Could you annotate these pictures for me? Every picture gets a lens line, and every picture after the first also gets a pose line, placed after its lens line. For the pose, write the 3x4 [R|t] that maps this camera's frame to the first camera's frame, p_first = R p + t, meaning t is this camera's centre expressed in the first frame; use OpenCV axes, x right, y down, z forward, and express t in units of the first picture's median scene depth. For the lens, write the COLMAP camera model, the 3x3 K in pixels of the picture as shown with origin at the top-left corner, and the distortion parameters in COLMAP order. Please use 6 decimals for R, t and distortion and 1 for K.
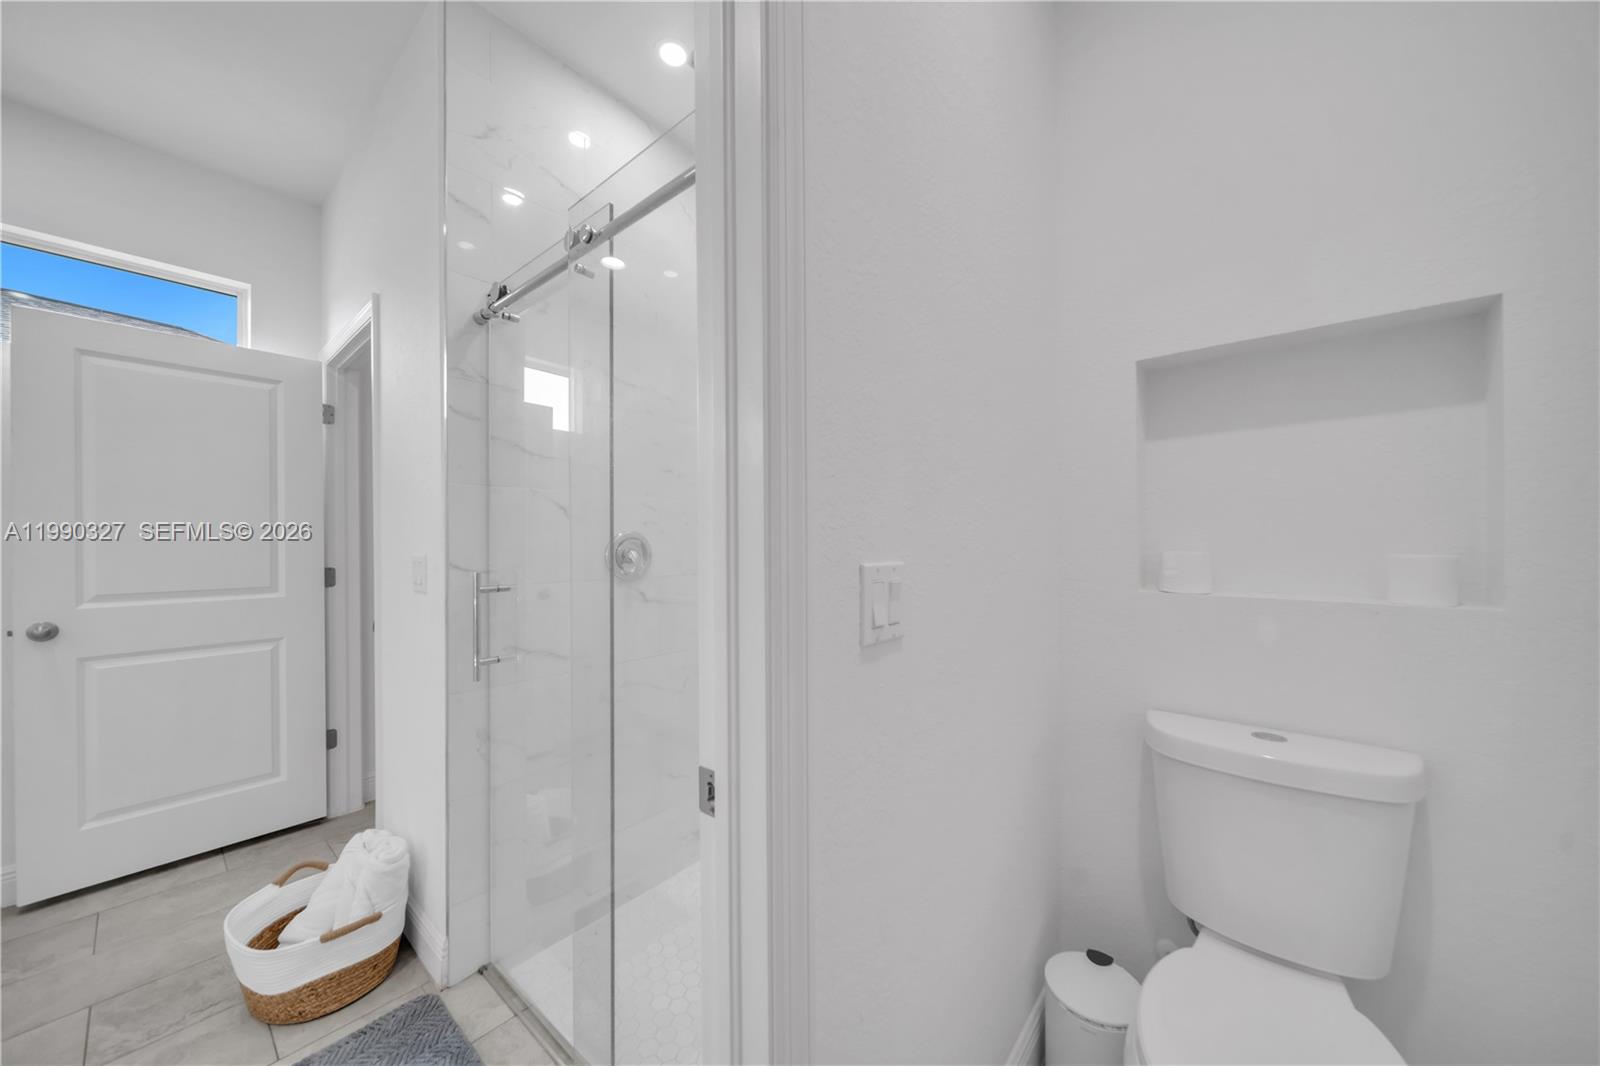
lens RADIAL K [[551.6, 0, 801.1], [0, 551.6, 543.1], [0, 0, 1]] dist [-0.000467, -0.000322]
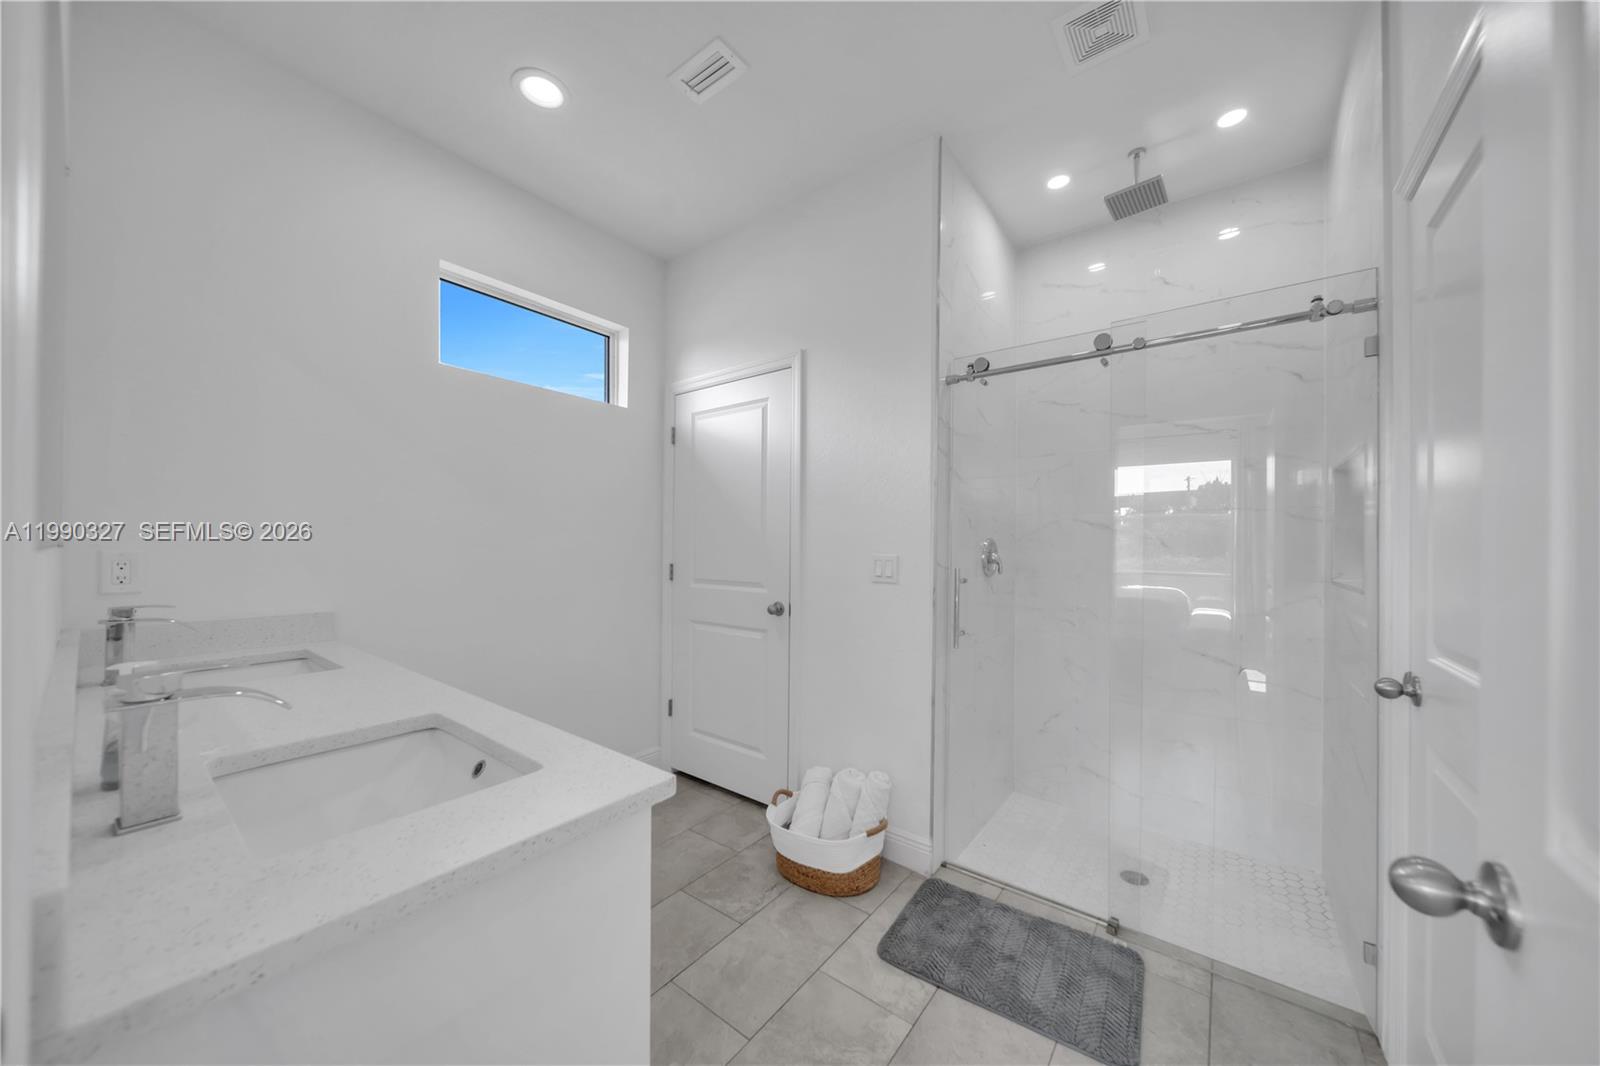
lens RADIAL K [[551.6, 0, 801.1], [0, 551.6, 543.1], [0, 0, 1]] dist [-0.000467, -0.000322]
pose [[0.999491, 0.005015, 0.031513, -1.102872], [-0.005193, 0.999971, 0.005569, -0.017053], [-0.031484, -0.005730, 0.999488, -0.374593]]
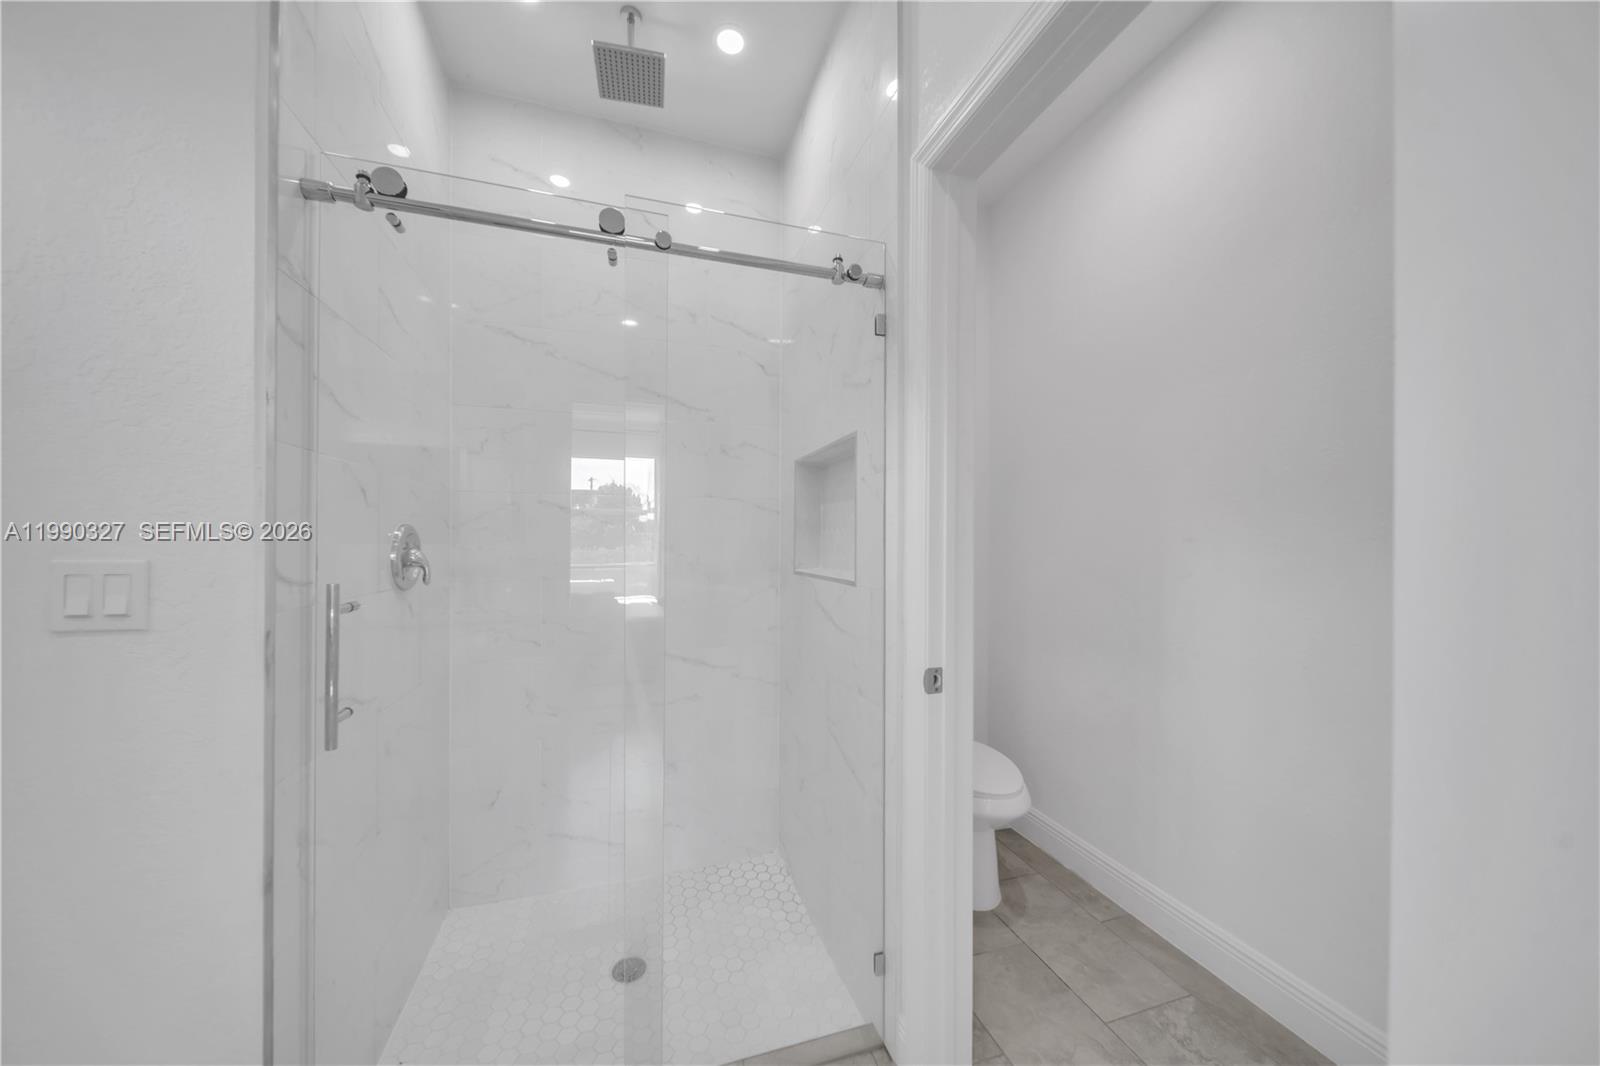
lens RADIAL K [[551.6, 0, 801.1], [0, 551.6, 543.1], [0, 0, 1]] dist [-0.000467, -0.000322]
pose [[0.540113, -0.005692, 0.841573, -0.914232], [-0.010043, 0.999862, 0.013208, -0.011350], [-0.841533, -0.015585, 0.539981, 0.183453]]
